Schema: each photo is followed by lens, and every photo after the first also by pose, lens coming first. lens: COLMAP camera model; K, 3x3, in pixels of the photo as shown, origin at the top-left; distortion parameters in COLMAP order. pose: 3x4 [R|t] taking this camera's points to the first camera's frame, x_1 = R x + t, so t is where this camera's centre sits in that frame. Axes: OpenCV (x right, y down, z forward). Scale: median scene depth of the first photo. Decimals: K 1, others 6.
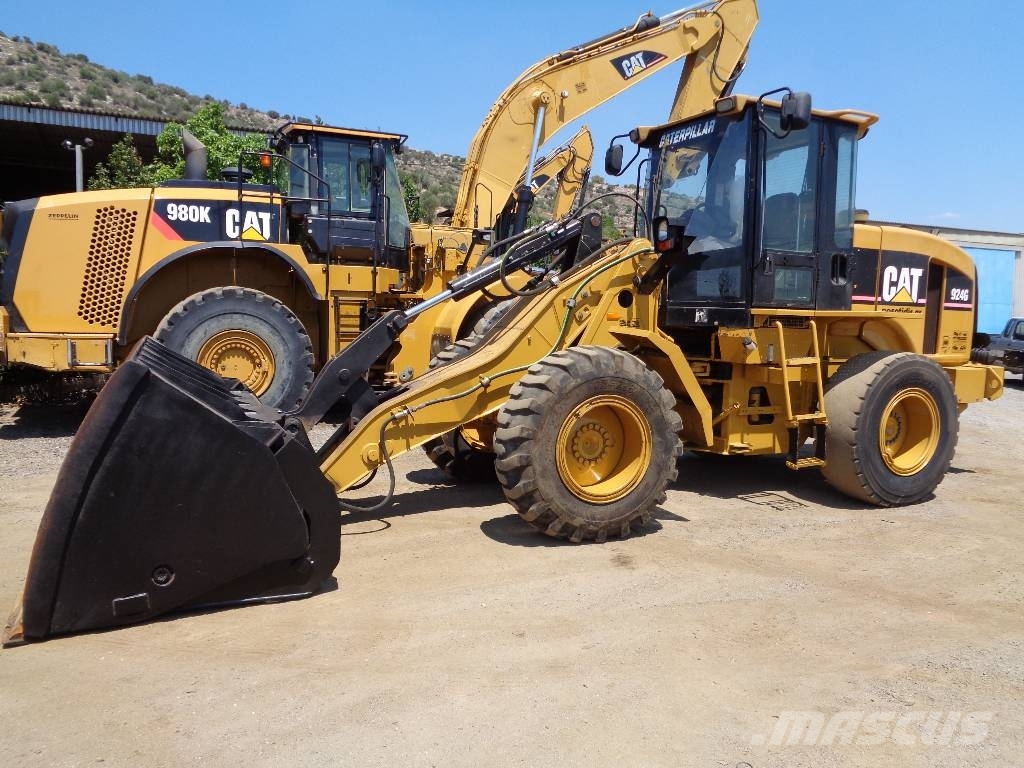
lens RADIAL K [[774.4, 0, 508.9], [0, 774.4, 383.3], [0, 0, 1]] dist [0.000523, 0.006721]
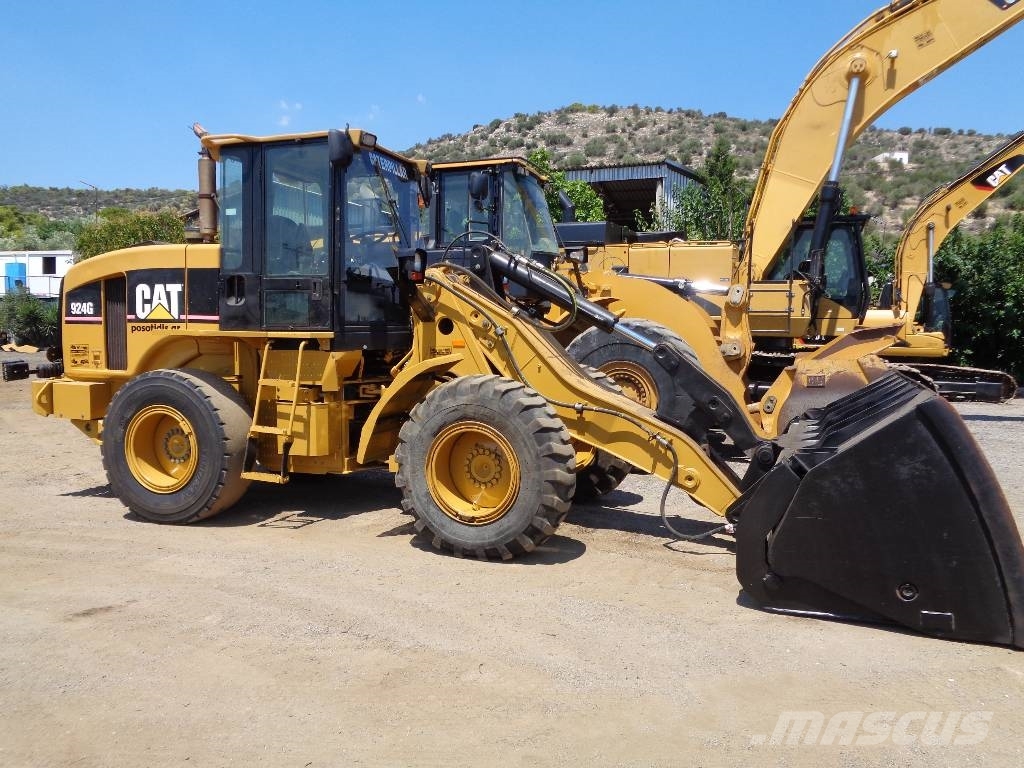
lens RADIAL K [[774.4, 0, 508.9], [0, 774.4, 383.3], [0, 0, 1]] dist [0.000523, 0.006721]
pose [[0.717738, 0.029091, -0.695705, 0.609104], [-0.055488, 0.998339, -0.015500, -0.028410], [0.694099, 0.049728, 0.718160, 0.362058]]
